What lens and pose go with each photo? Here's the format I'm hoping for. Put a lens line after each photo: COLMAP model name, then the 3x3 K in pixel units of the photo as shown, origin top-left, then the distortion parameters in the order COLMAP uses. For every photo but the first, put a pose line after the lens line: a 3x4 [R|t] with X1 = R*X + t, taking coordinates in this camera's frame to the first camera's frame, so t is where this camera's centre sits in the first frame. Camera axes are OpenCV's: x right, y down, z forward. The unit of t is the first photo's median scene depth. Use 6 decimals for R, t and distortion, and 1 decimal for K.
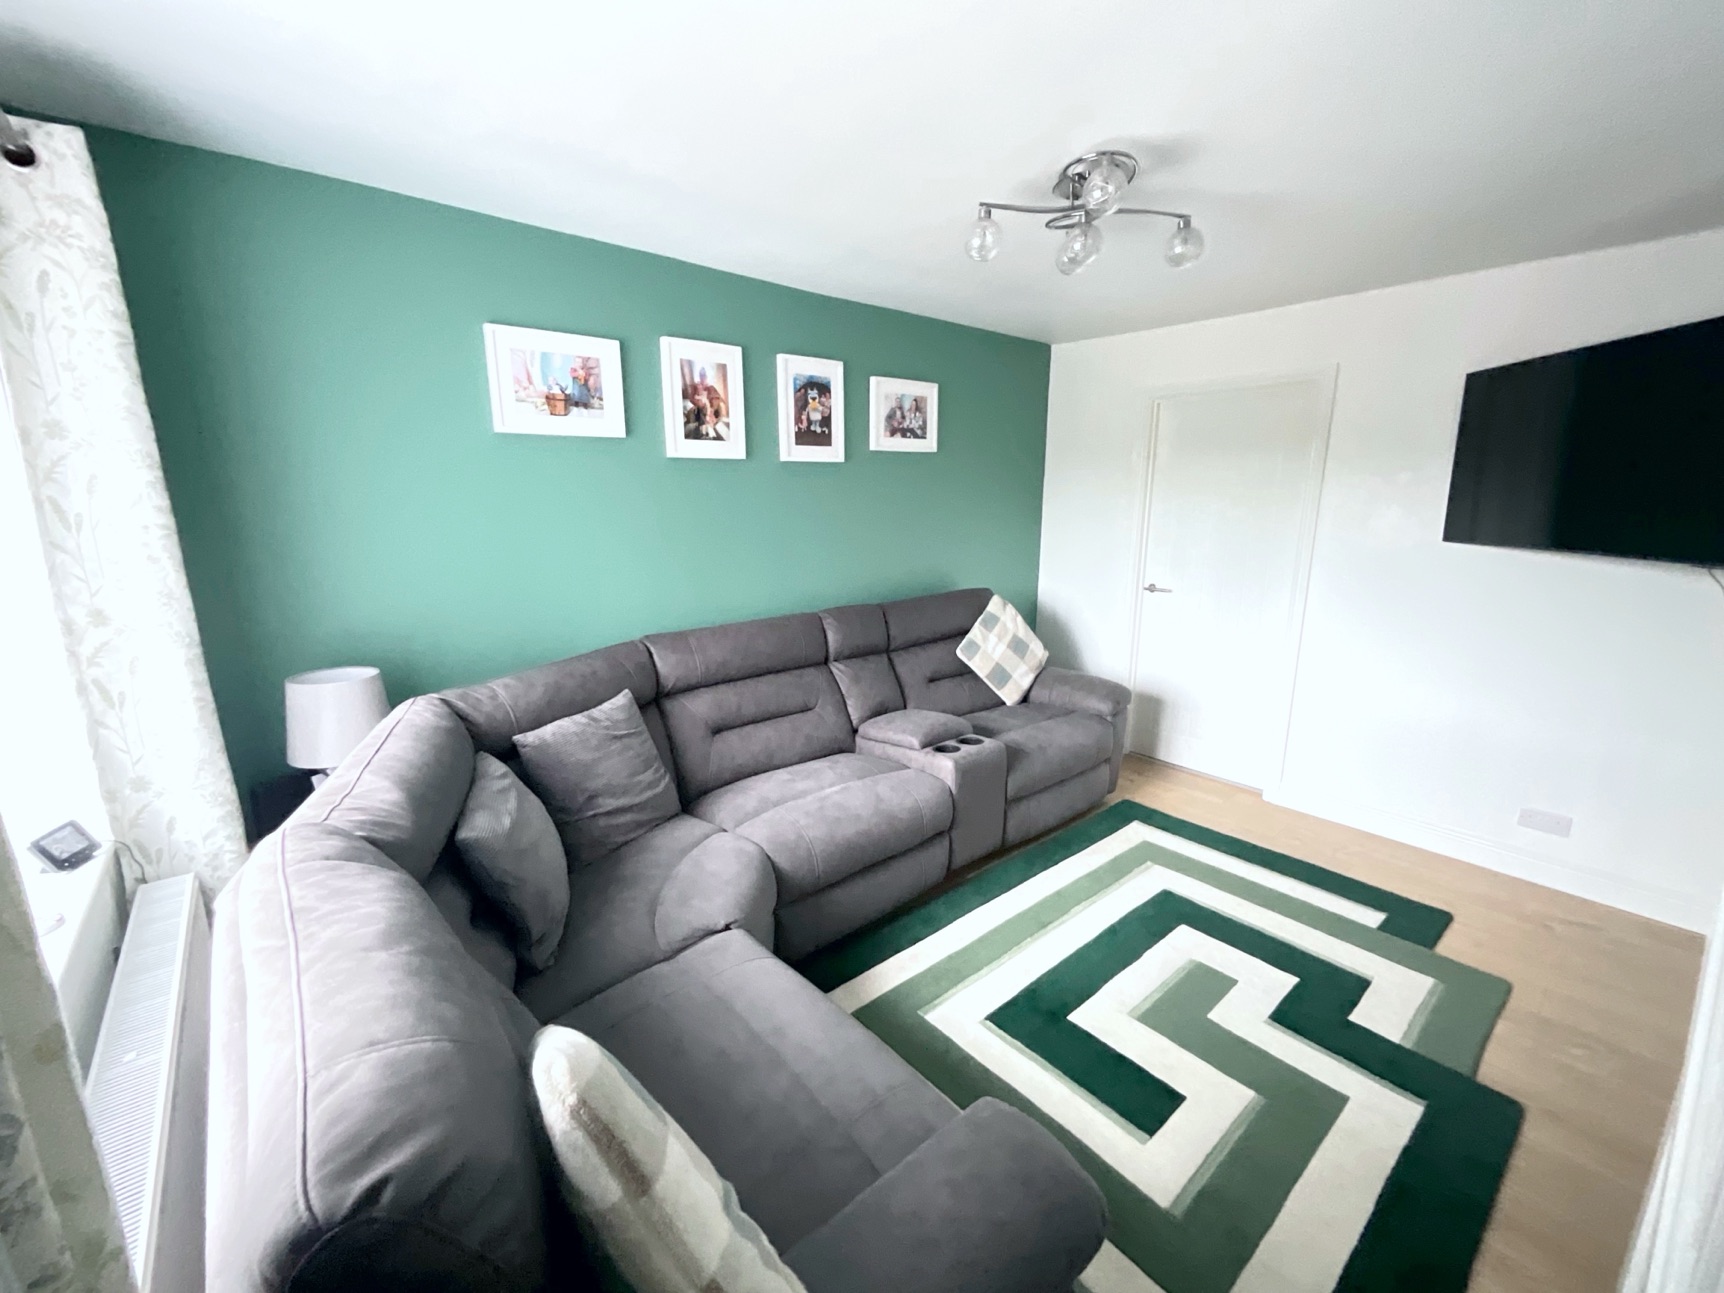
lens RADIAL K [[703.4, 0, 862.1], [0, 703.4, 644.9], [0, 0, 1]] dist [-0.016569, 0.013561]
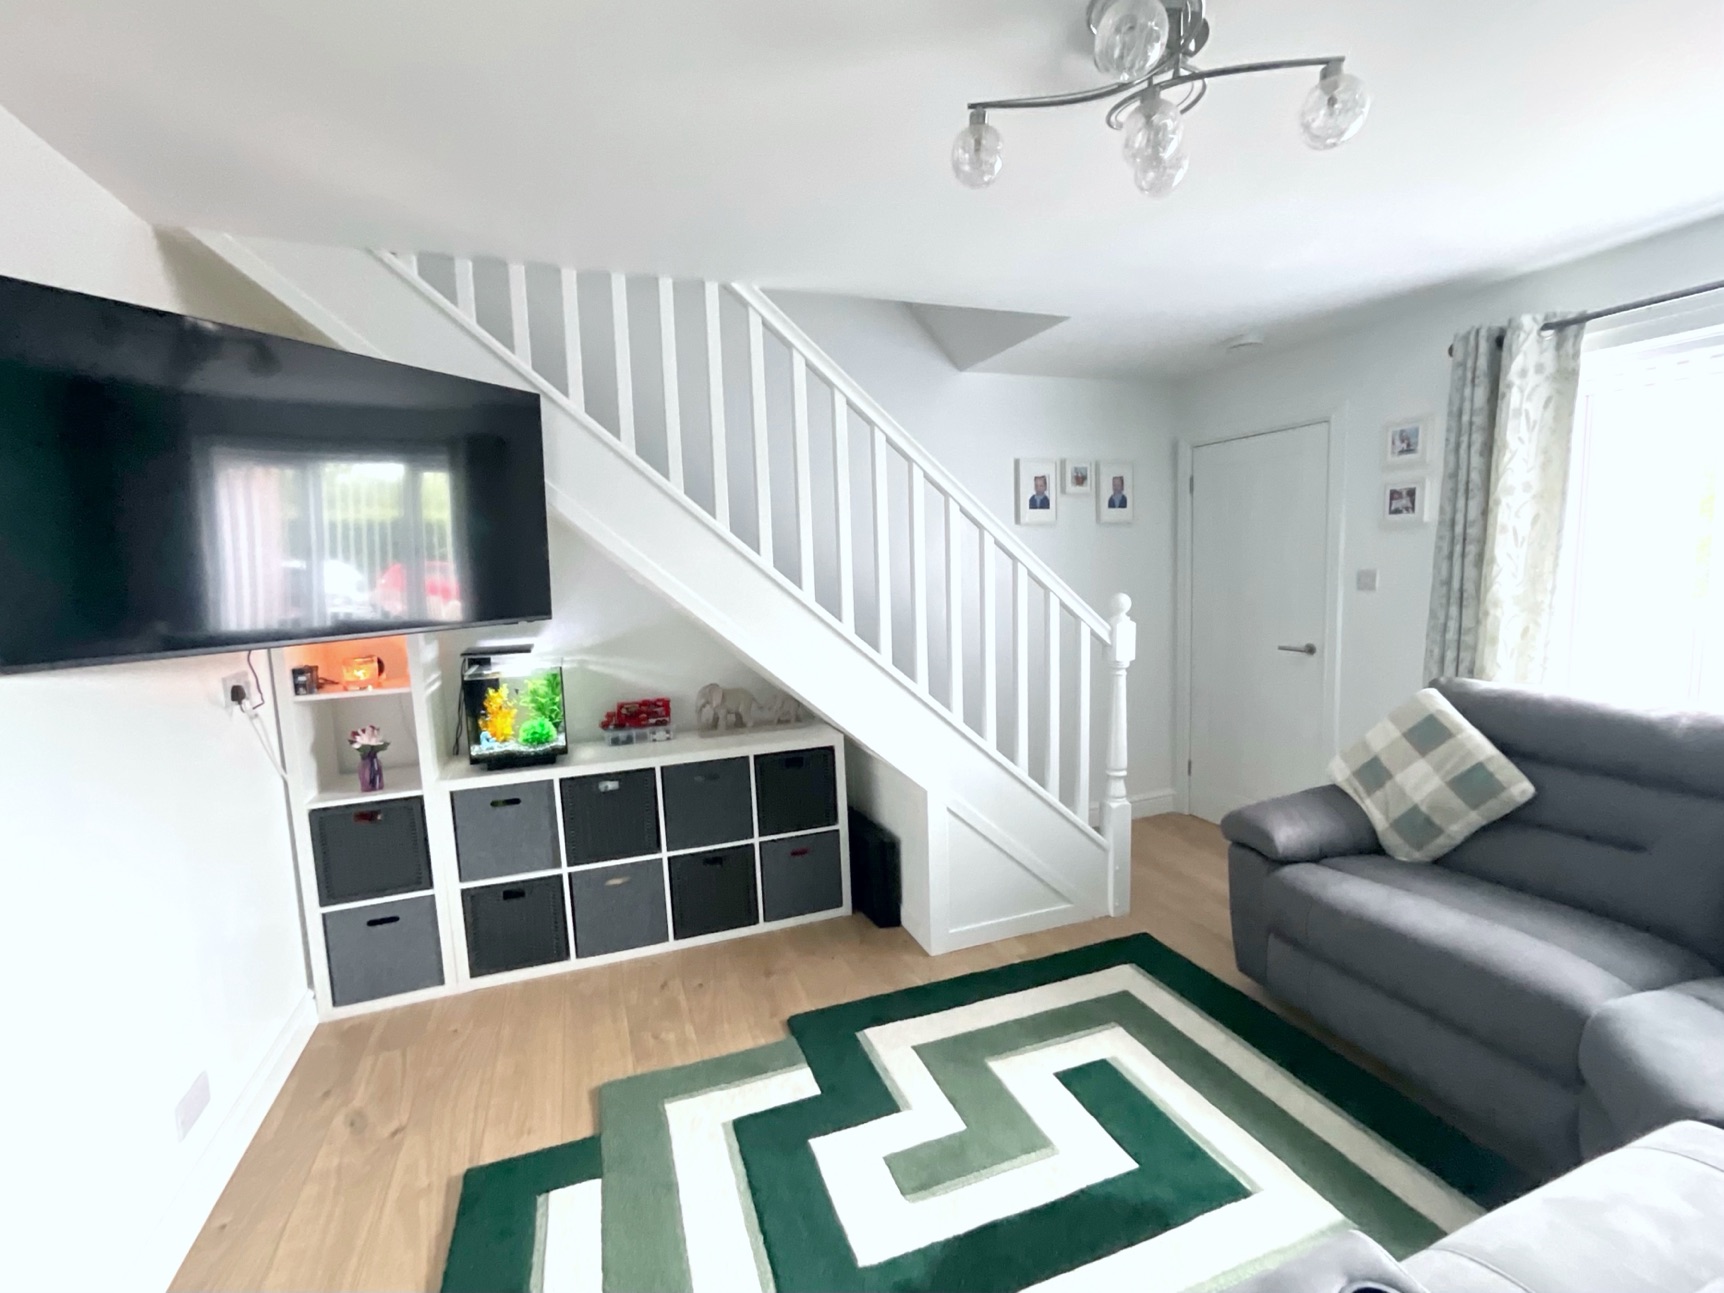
lens RADIAL K [[756.1, 0, 862.0], [0, 756.1, 646.5], [0, 0, 1]] dist [0.000421, 0.000471]
pose [[-0.939753, -0.008603, 0.341746, 0.259210], [0.102915, 0.946187, 0.306820, -0.285685], [-0.325995, 0.323505, -0.888297, 1.449109]]
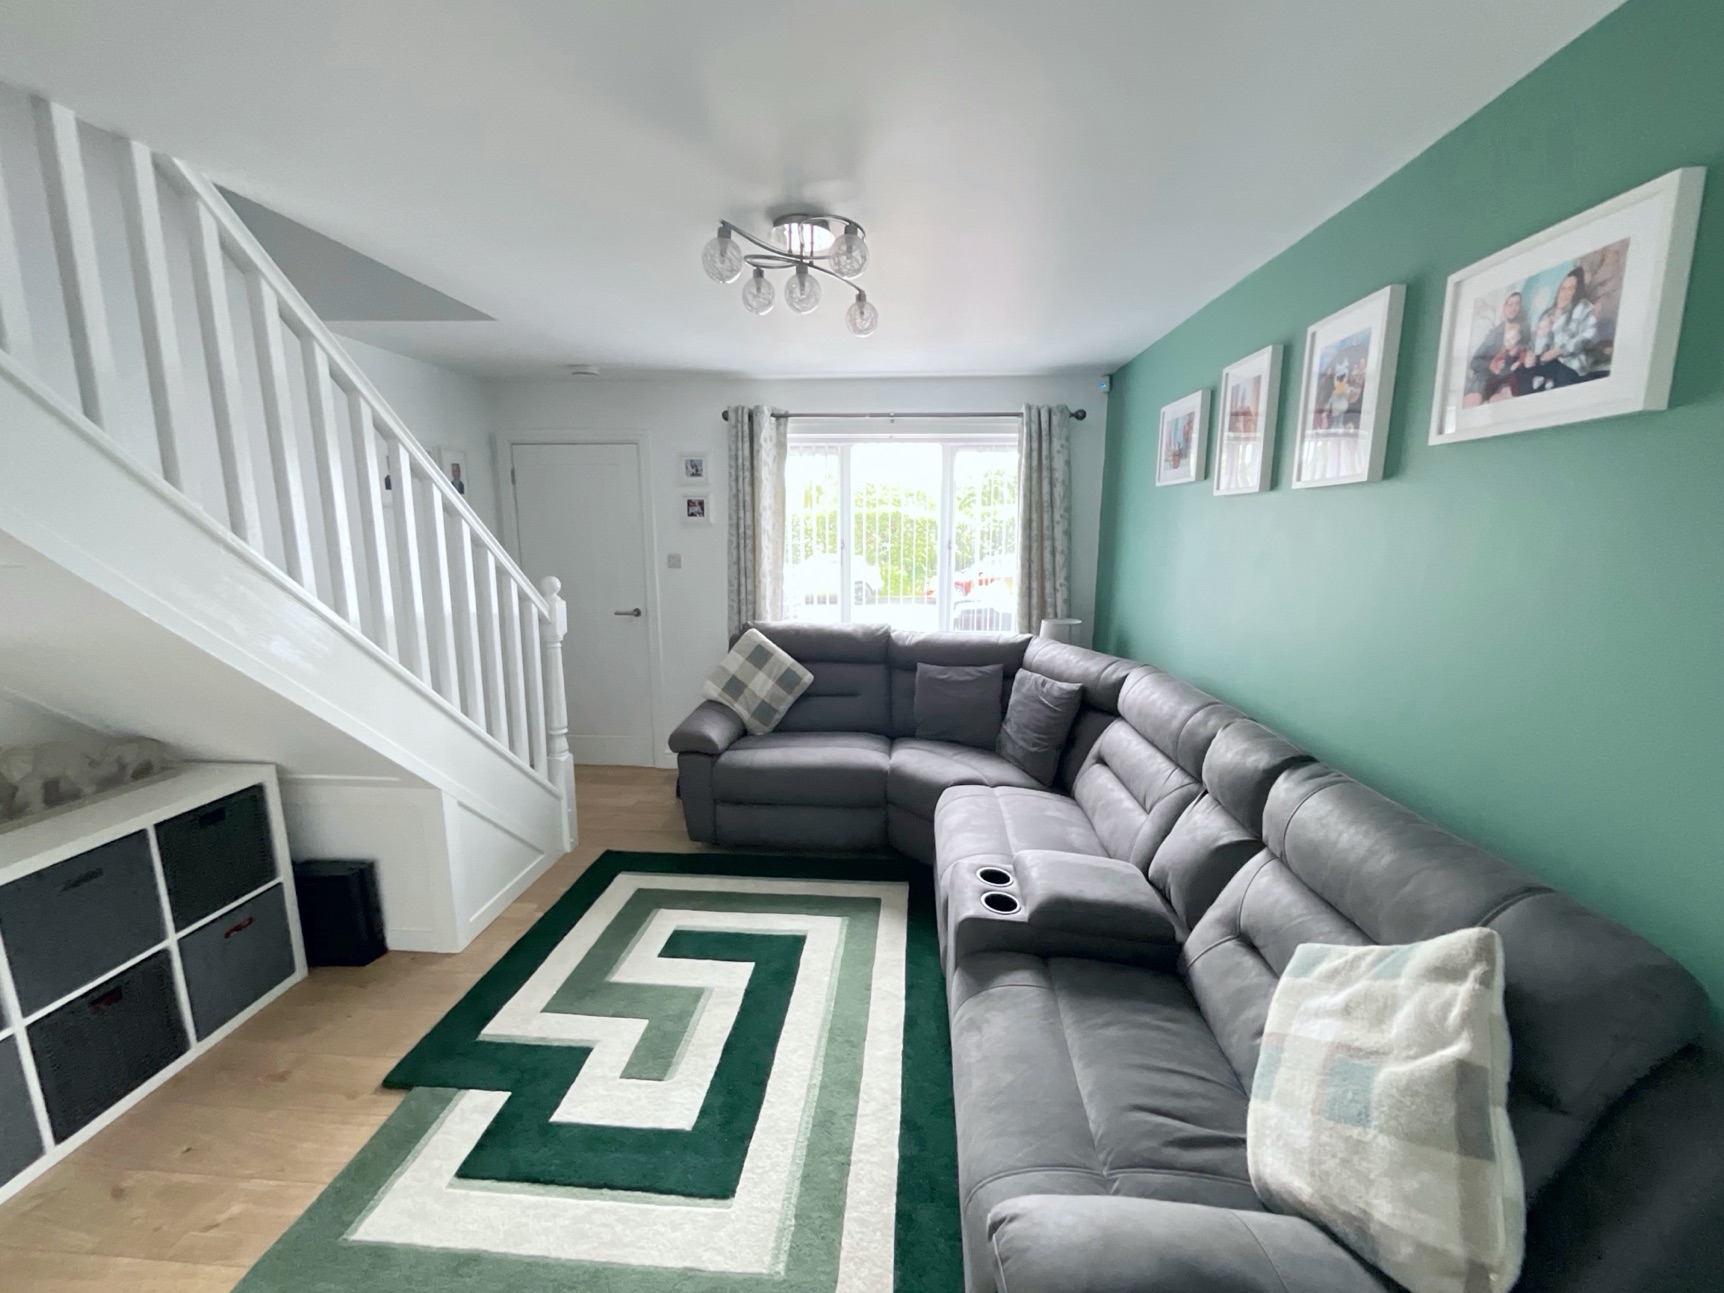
lens RADIAL K [[701.5, 0, 862.0], [0, 701.5, 646.5], [0, 0, 1]] dist [-0.000506, 0.000300]
pose [[-0.703208, 0.118901, -0.700971, 0.813738], [-0.158259, 0.935005, 0.317363, -0.333186], [0.693147, 0.334107, -0.638686, 1.478570]]
